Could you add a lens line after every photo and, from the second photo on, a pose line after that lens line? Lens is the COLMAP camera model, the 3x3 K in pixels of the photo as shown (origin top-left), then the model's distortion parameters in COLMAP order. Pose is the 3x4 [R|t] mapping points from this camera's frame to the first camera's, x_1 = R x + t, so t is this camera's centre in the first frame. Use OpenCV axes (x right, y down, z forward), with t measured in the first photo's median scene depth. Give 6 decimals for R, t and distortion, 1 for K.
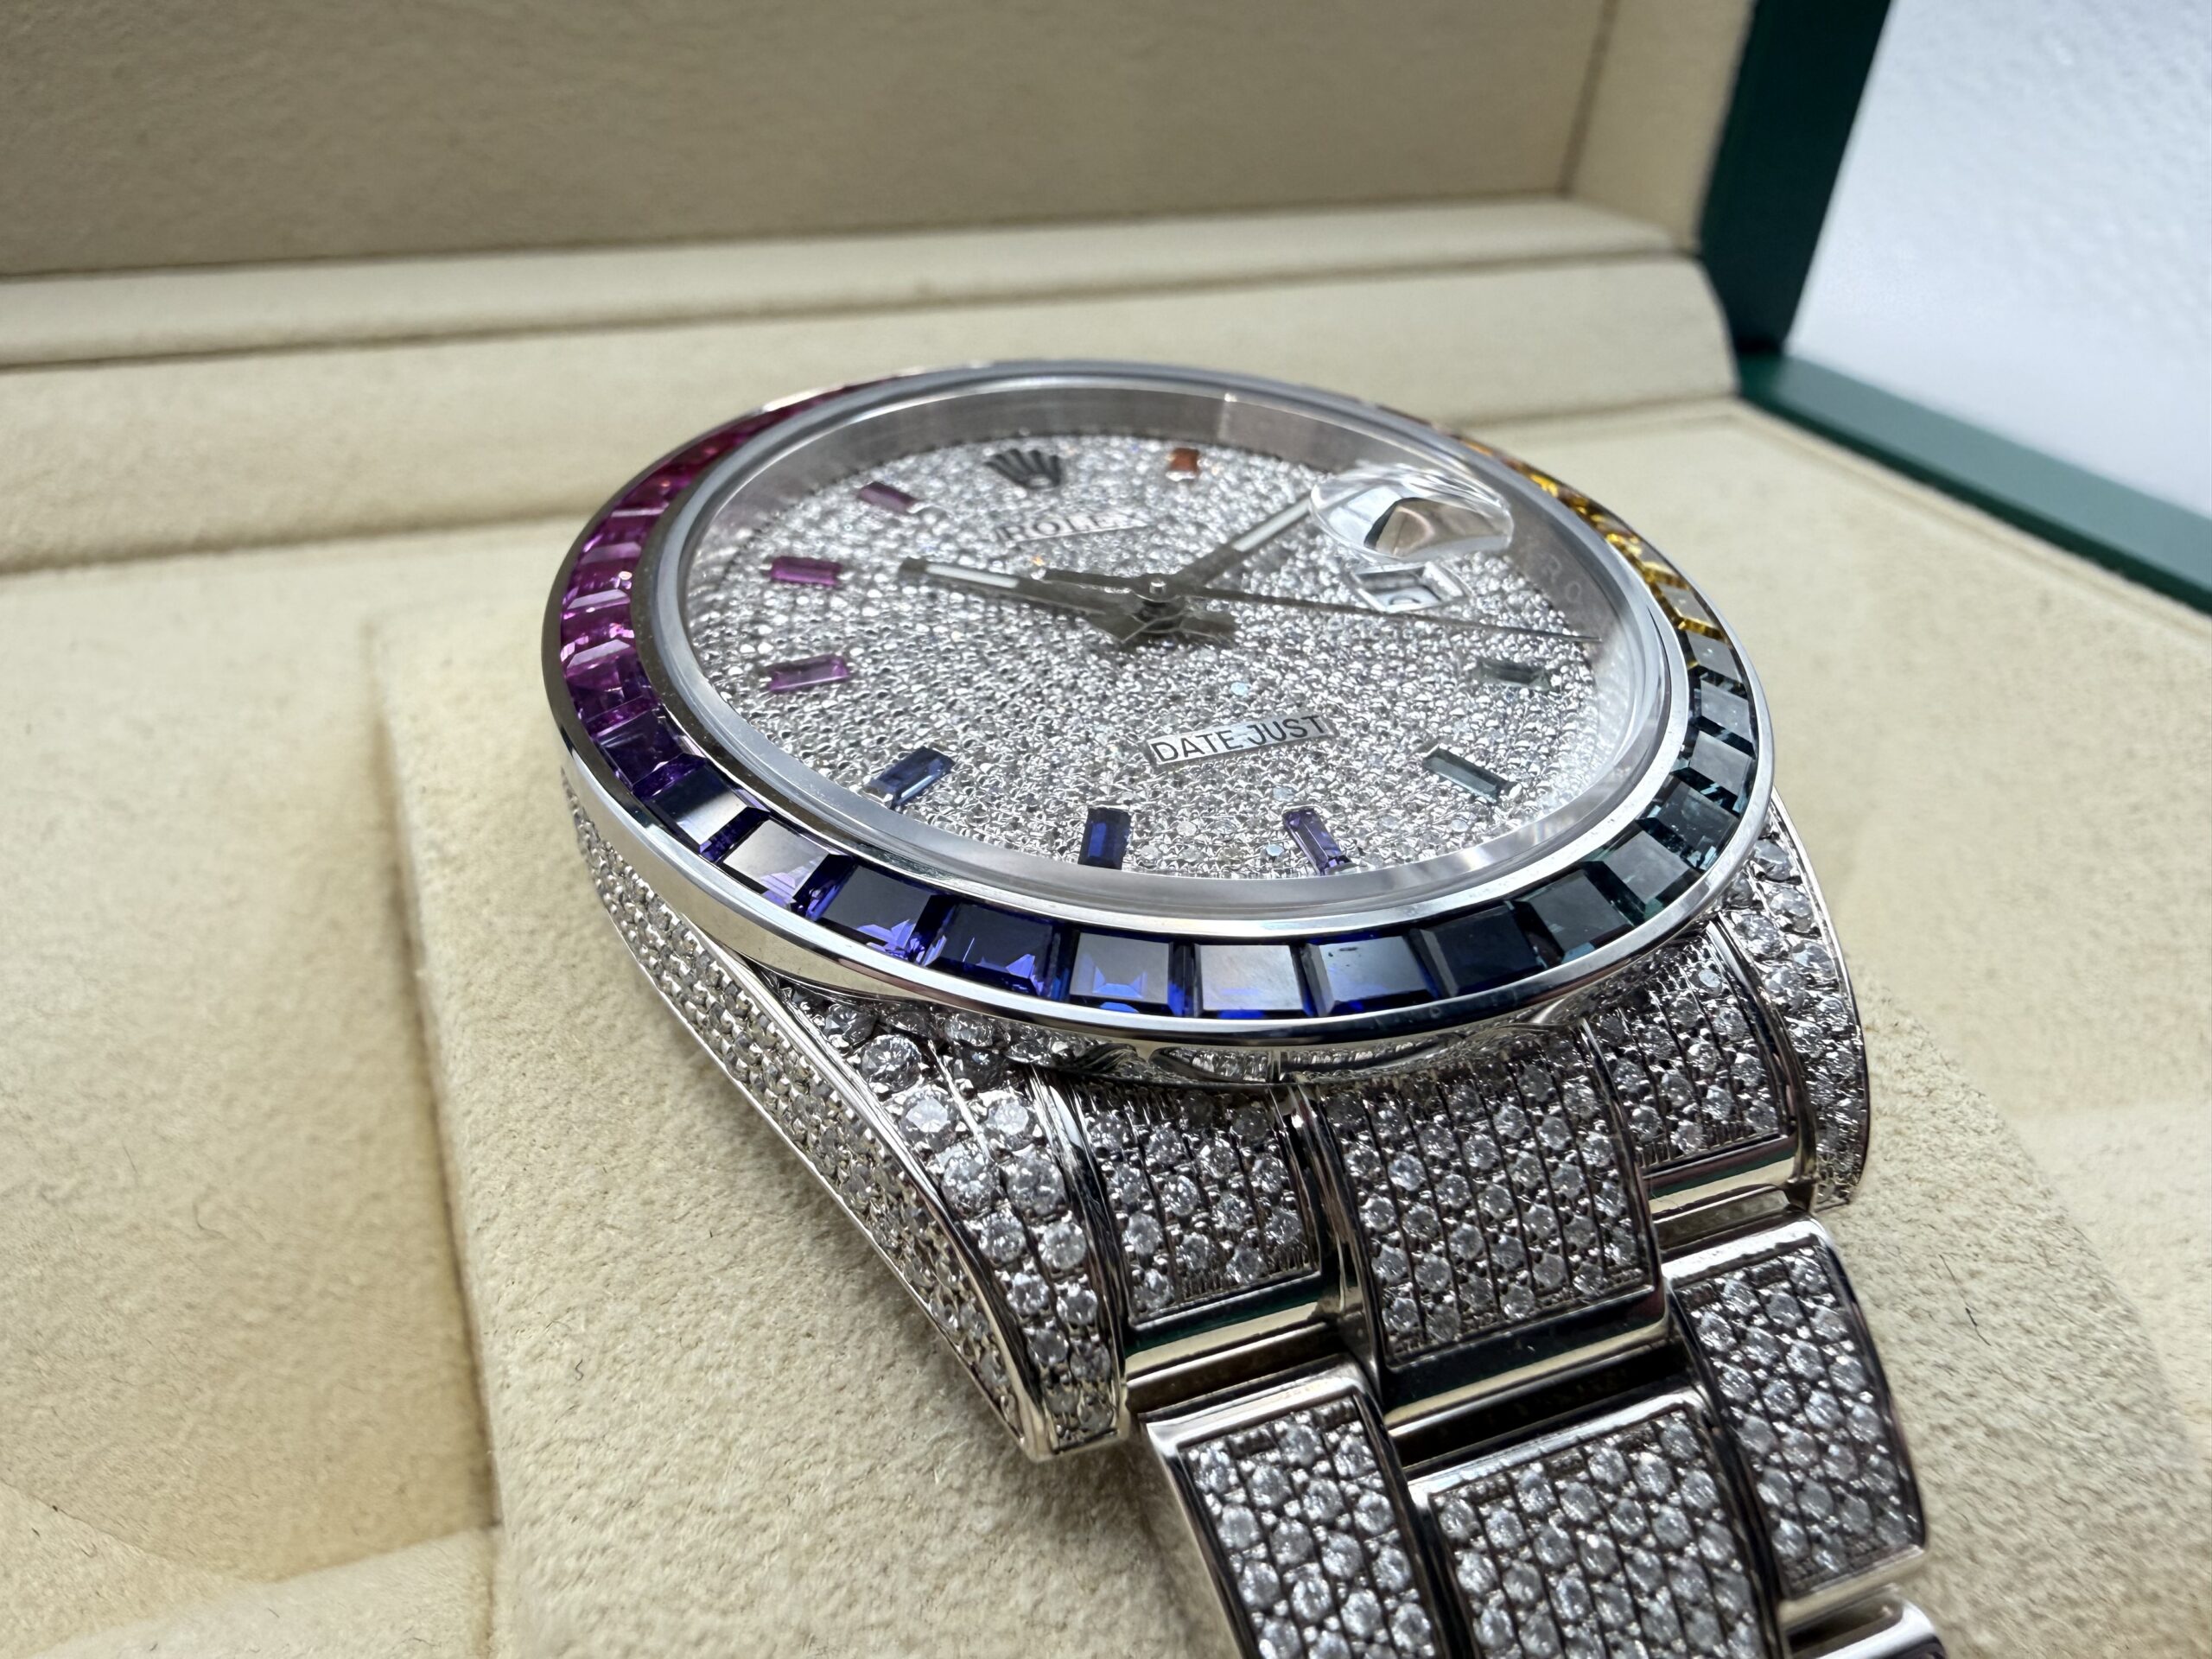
lens RADIAL K [[1638.4, 0, 987.5], [0, 1638.4, 827.2], [0, 0, 1]] dist [-0.000767, 0.004997]
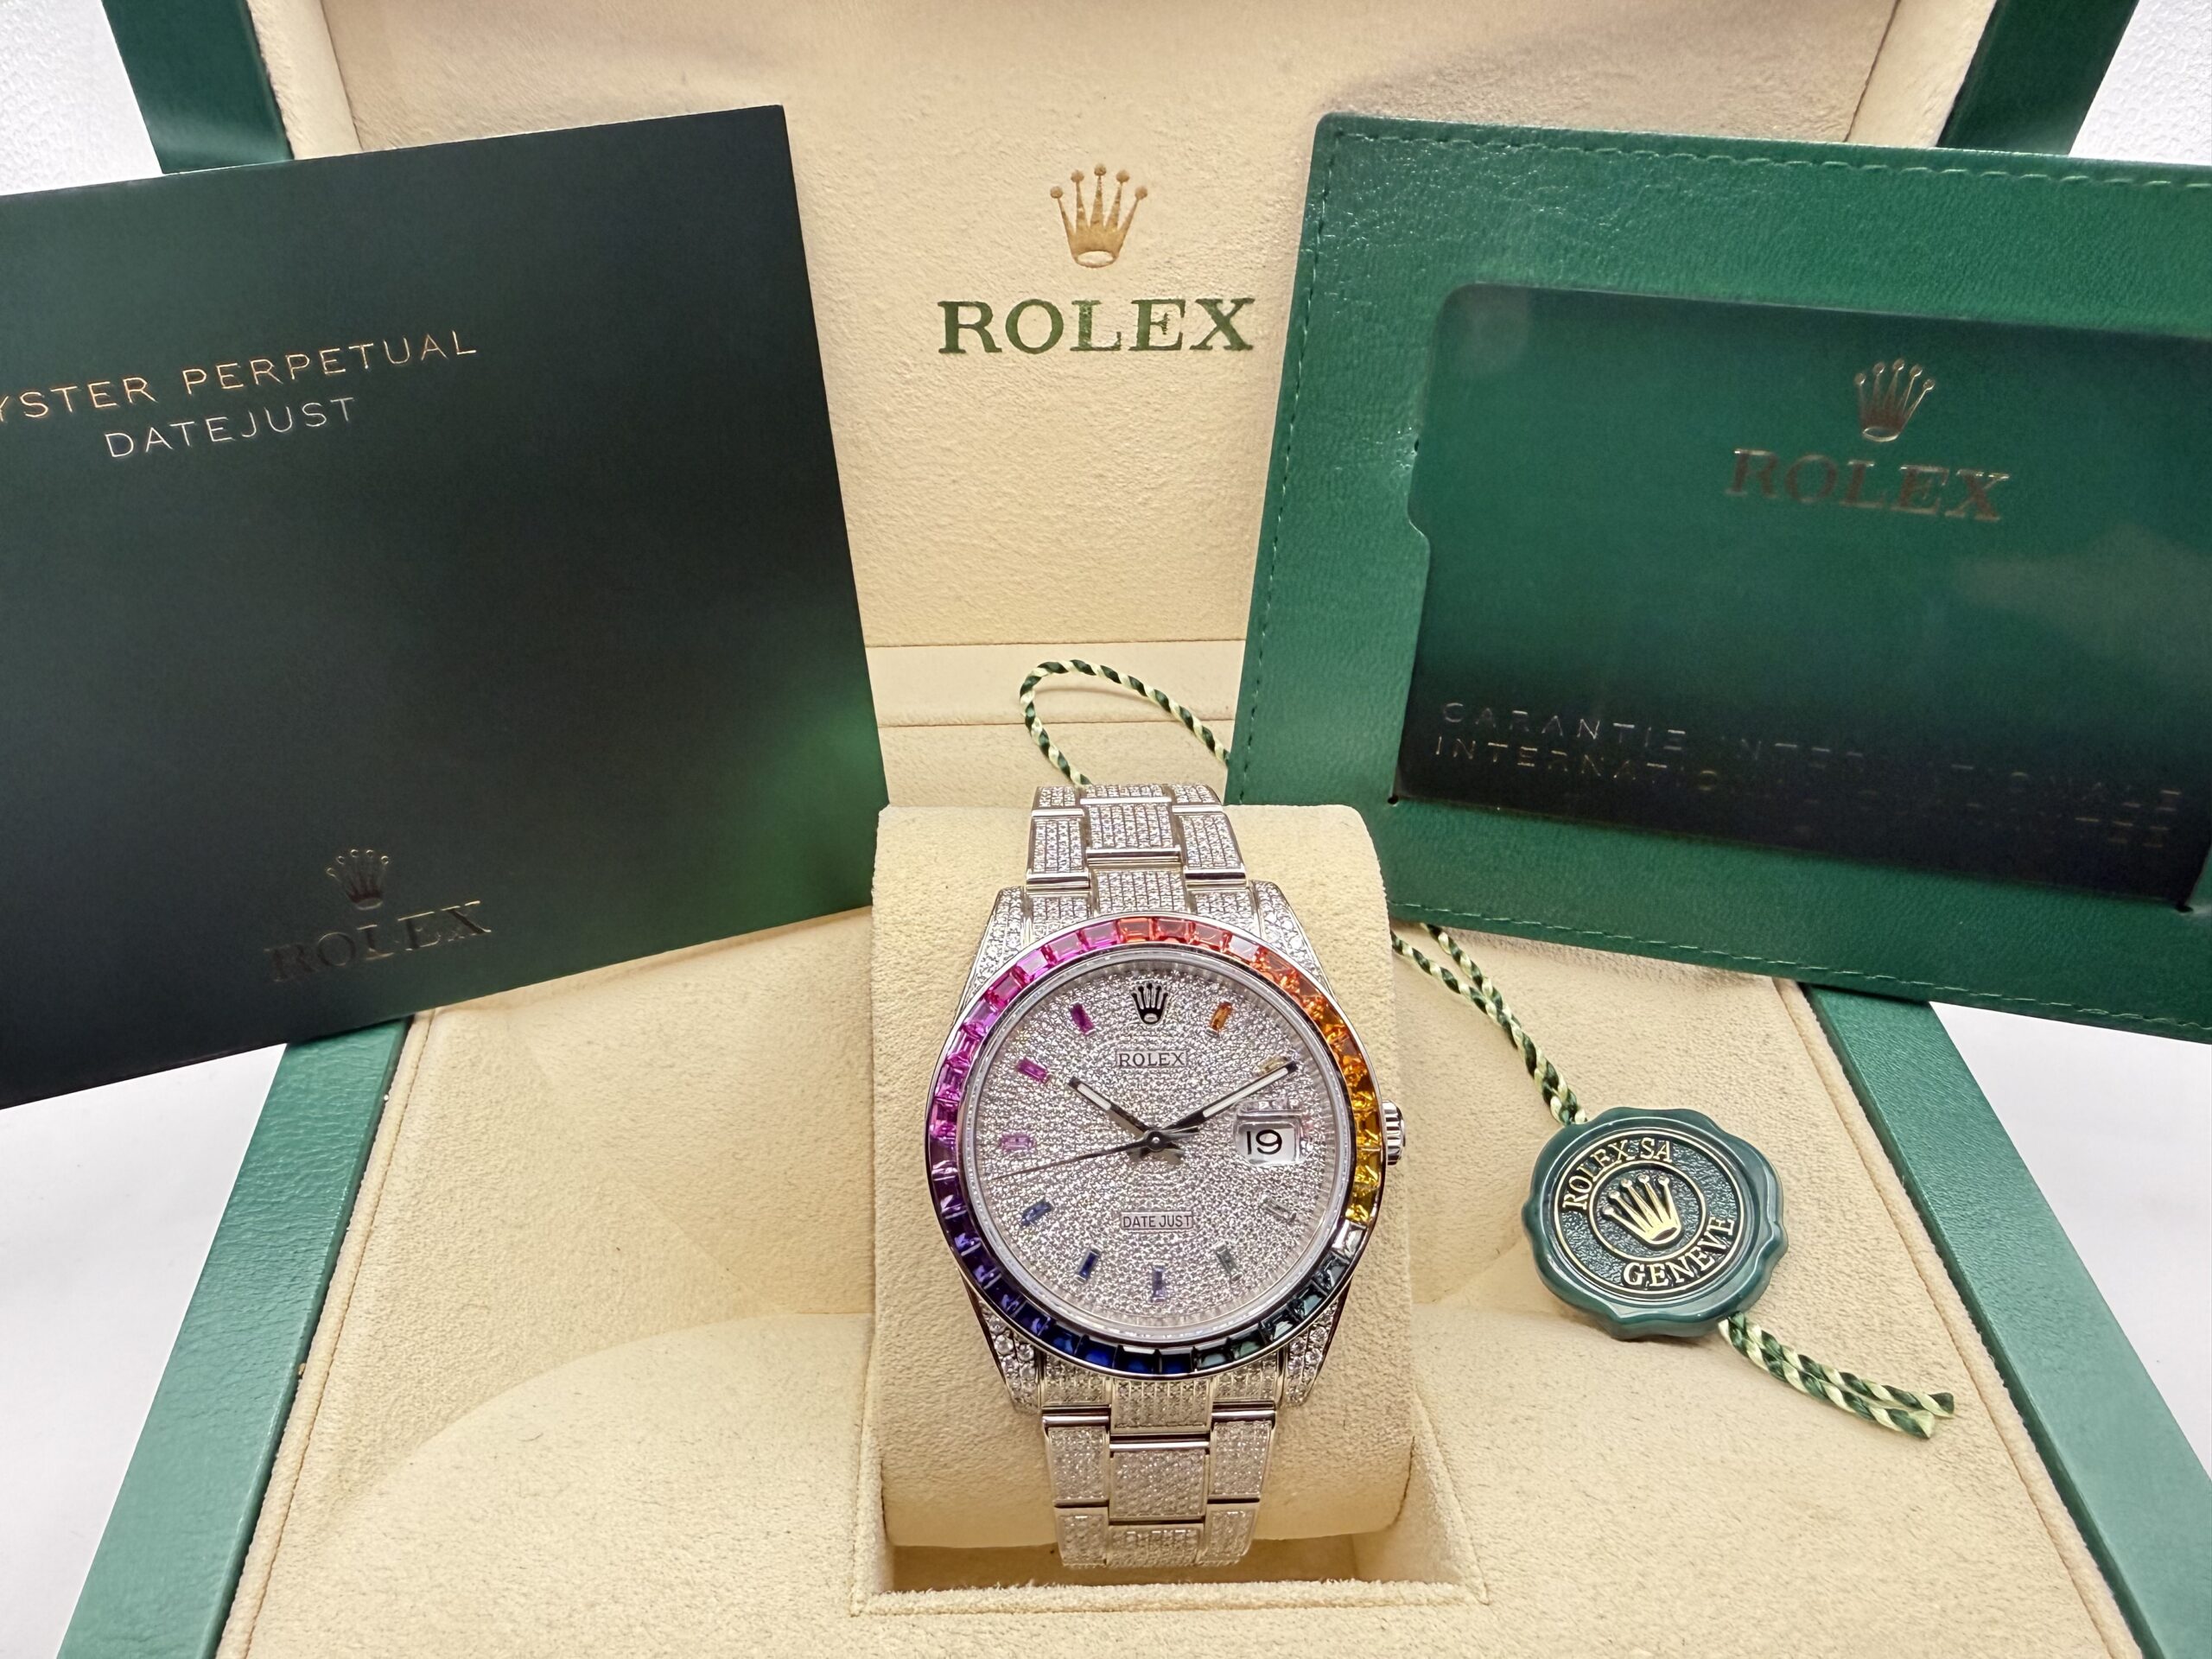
lens RADIAL K [[1610.6, 0, 980.0], [0, 1610.6, 848.5], [0, 0, 1]] dist [-0.001716, 0.006779]
pose [[0.946127, 0.194580, -0.258811, 0.332616], [-0.143063, 0.968257, 0.204966, -0.752897], [0.290478, -0.156898, 0.943931, -1.119524]]
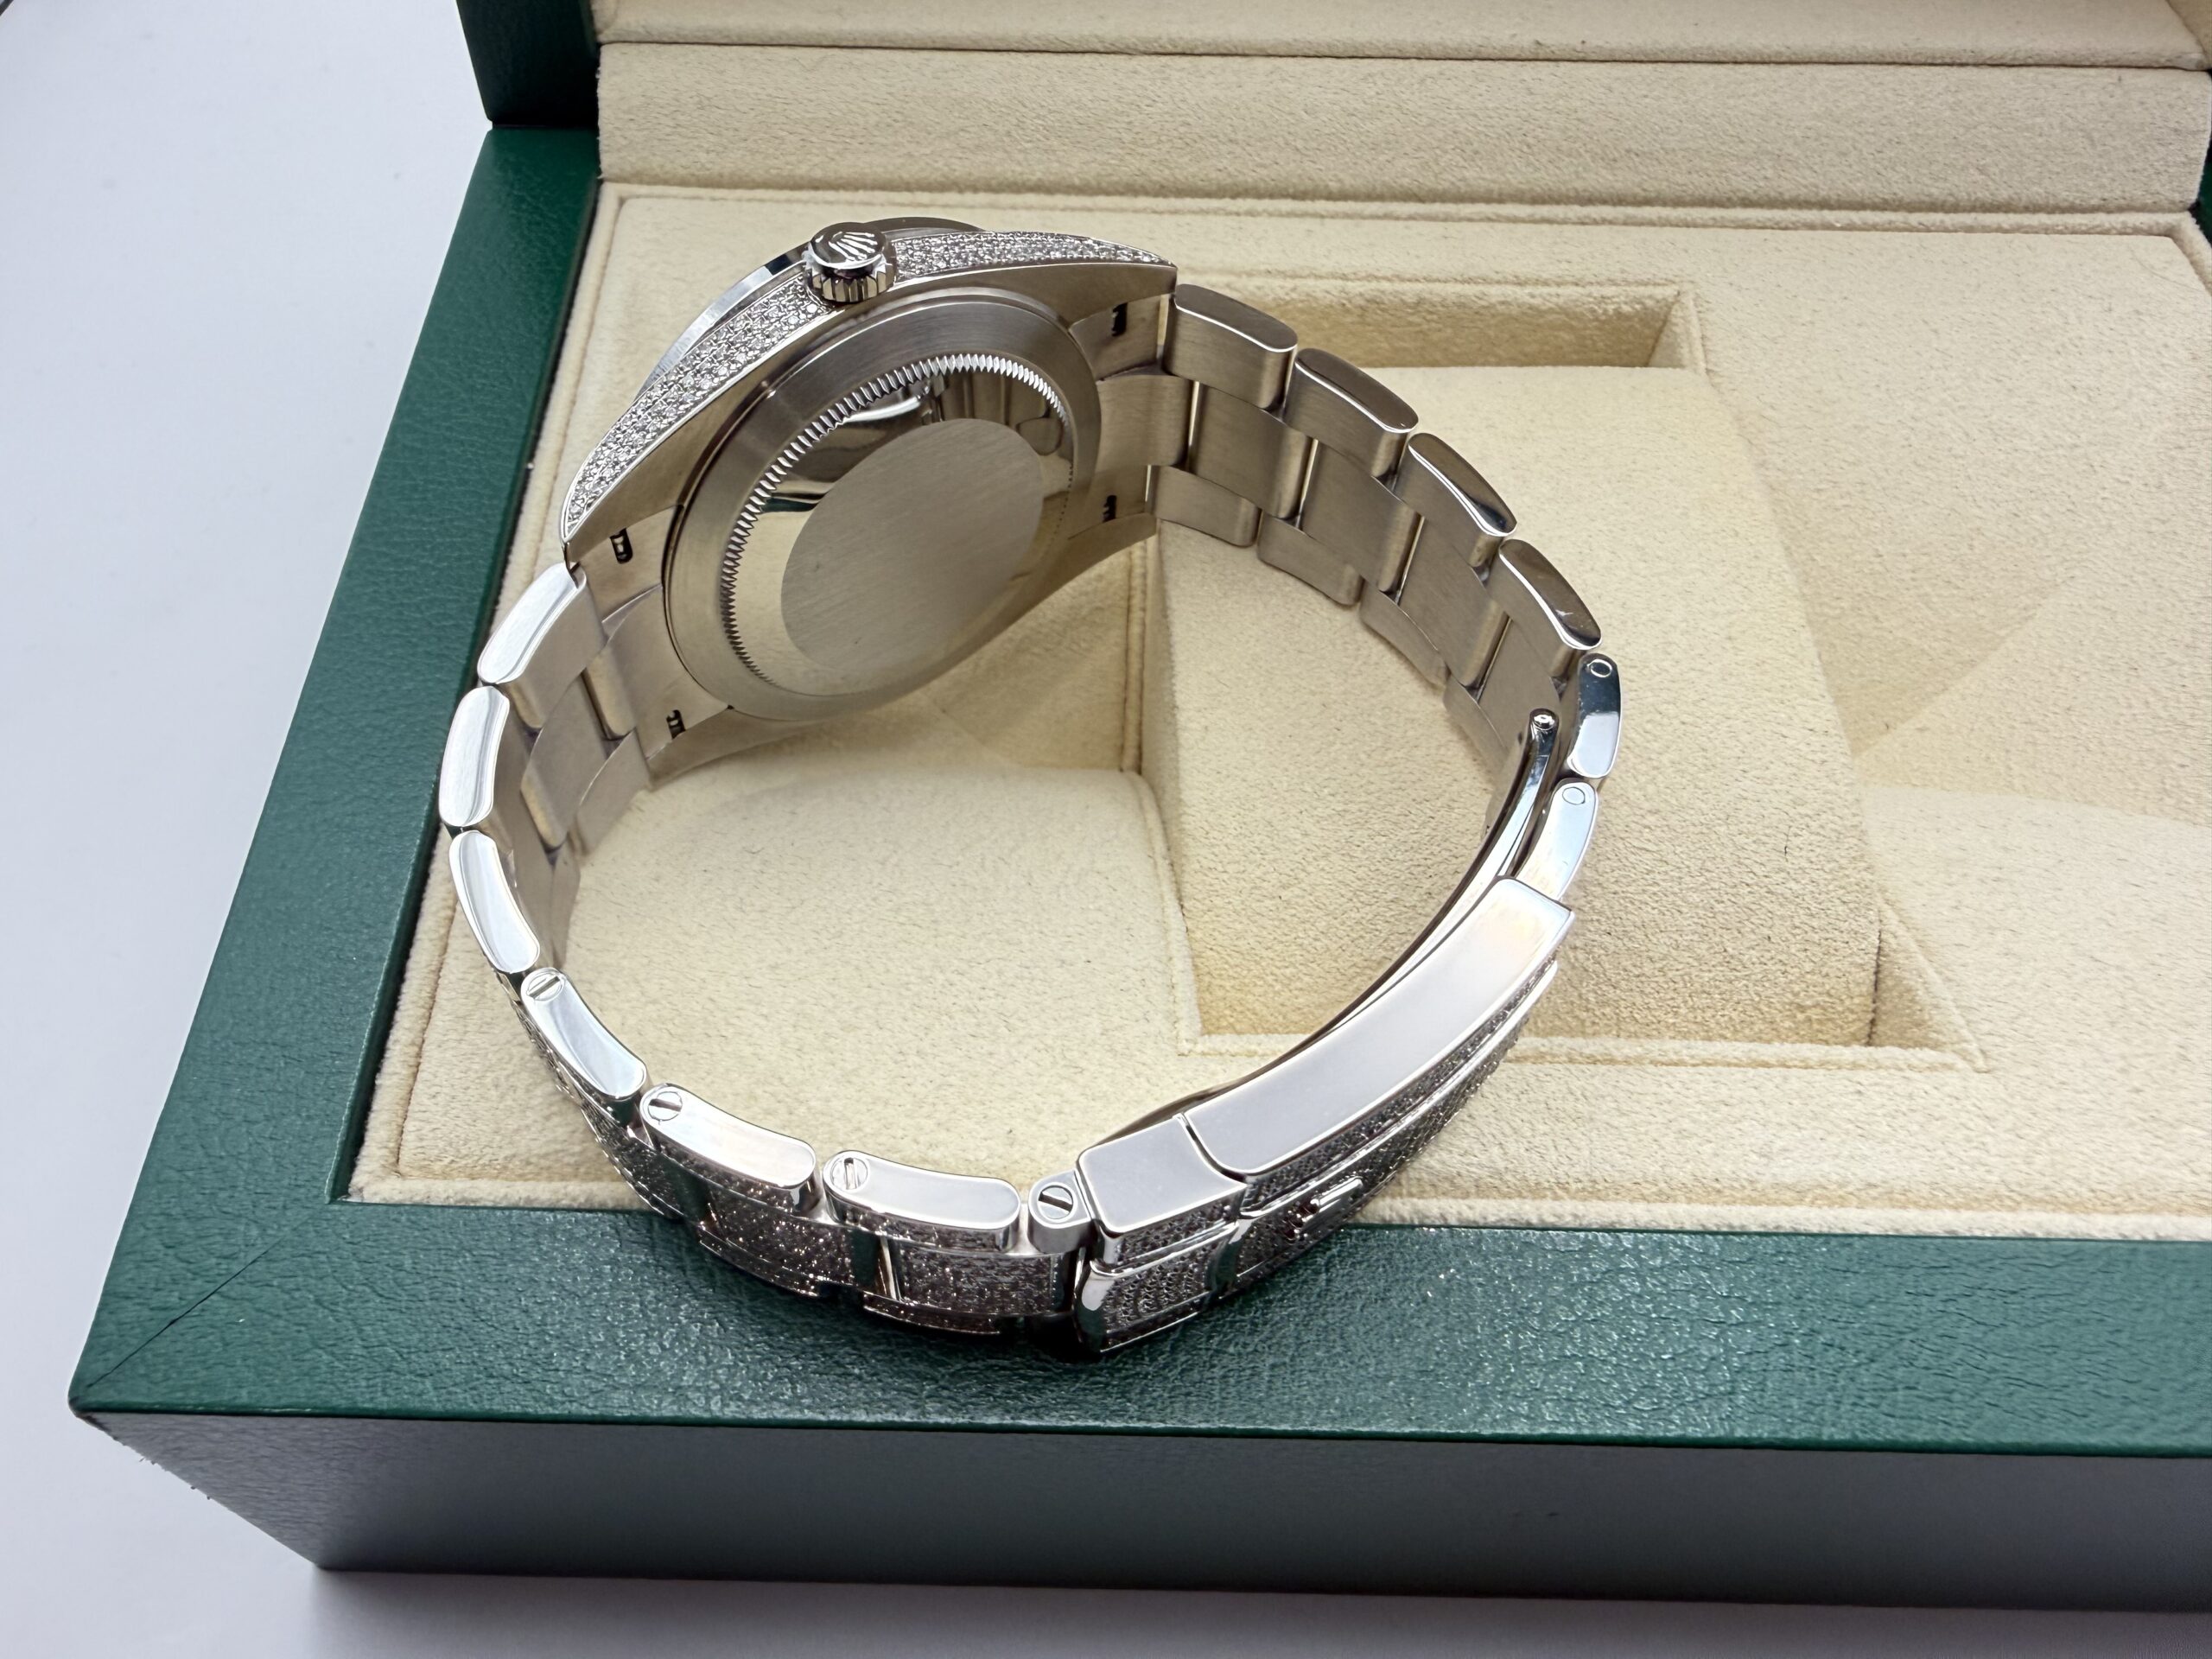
lens RADIAL K [[1632.0, 0, 982.3], [0, 1632.0, 847.9], [0, 0, 1]] dist [0.005670, 0.003021]
pose [[0.936161, 0.276582, -0.217035, 0.011721], [-0.176850, 0.904010, 0.389217, -0.251083], [0.303852, -0.325987, 0.895213, -0.890959]]
